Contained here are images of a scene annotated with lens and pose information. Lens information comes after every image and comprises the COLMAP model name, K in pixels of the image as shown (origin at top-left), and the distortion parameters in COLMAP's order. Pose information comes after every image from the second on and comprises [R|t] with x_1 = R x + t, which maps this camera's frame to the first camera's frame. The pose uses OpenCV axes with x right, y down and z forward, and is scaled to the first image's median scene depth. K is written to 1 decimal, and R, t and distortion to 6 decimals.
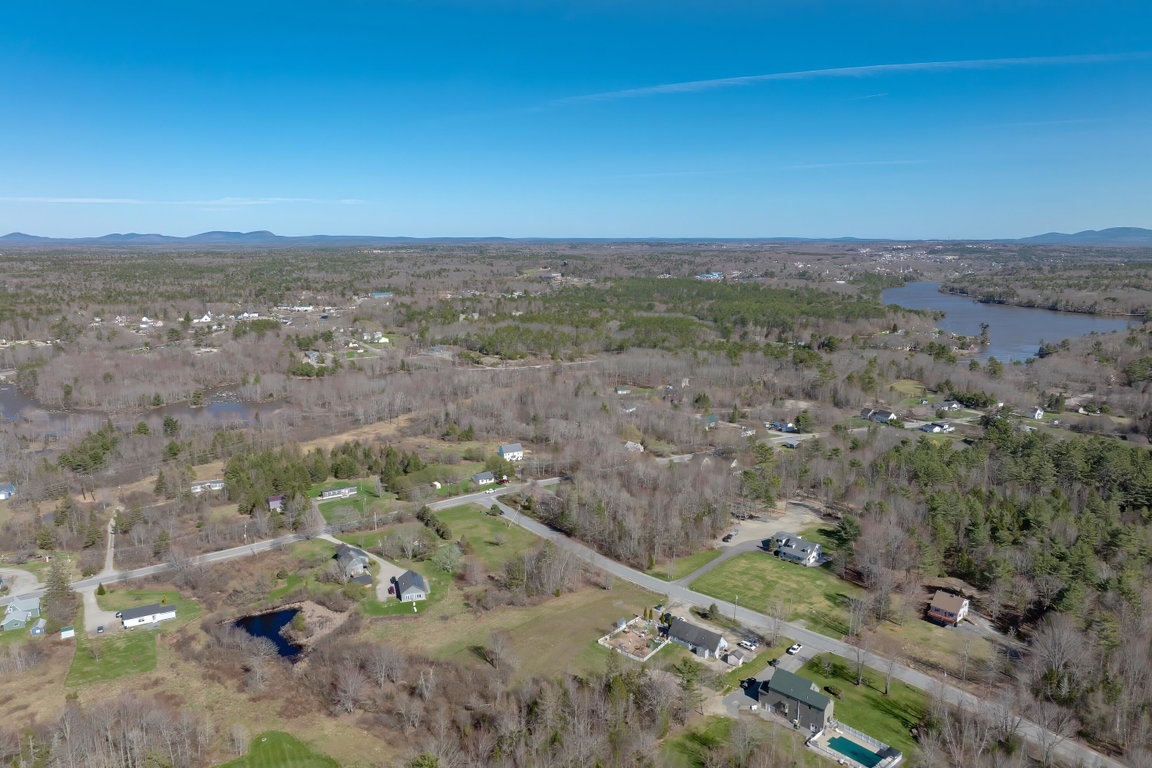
lens RADIAL K [[809.8, 0, 581.9], [0, 809.8, 378.7], [0, 0, 1]] dist [-0.033764, -0.000339]
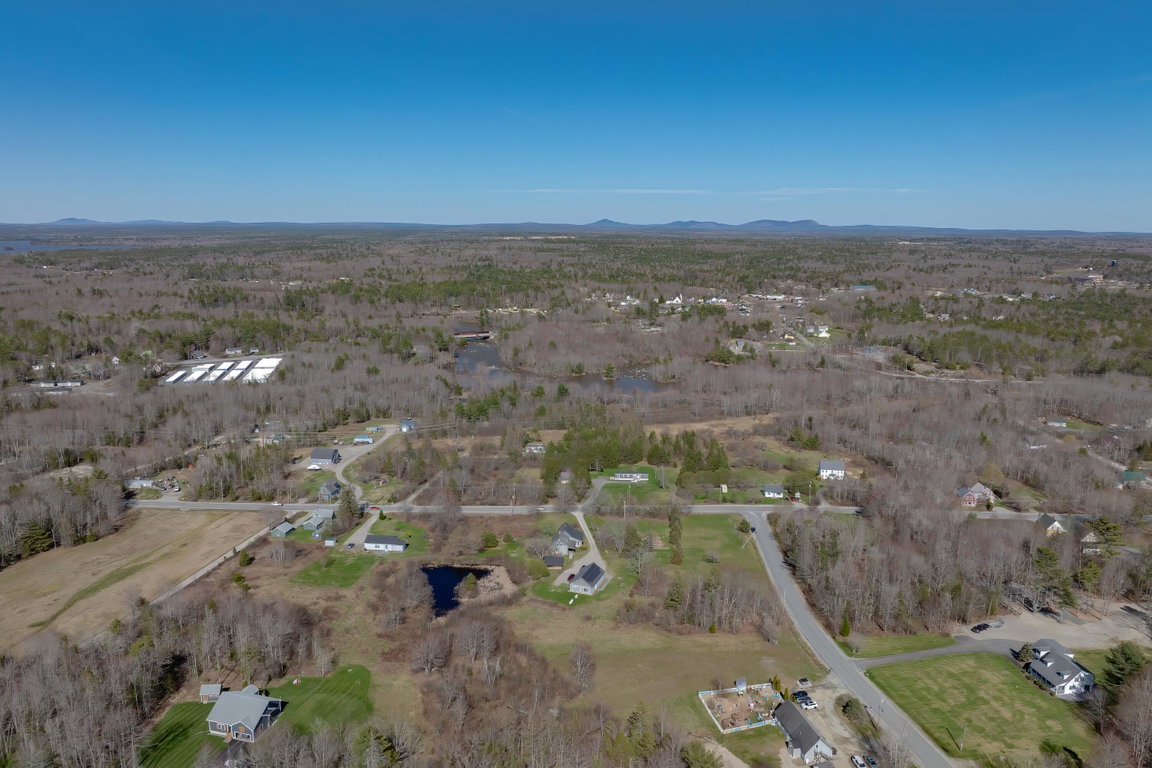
lens RADIAL K [[809.8, 0, 581.0], [0, 809.8, 384.1], [0, 0, 1]] dist [-0.033764, -0.000339]
pose [[0.798153, 0.122497, -0.589869, 0.116151], [-0.111308, 0.992238, 0.055445, -0.012344], [0.592083, 0.021403, 0.805593, 0.062992]]
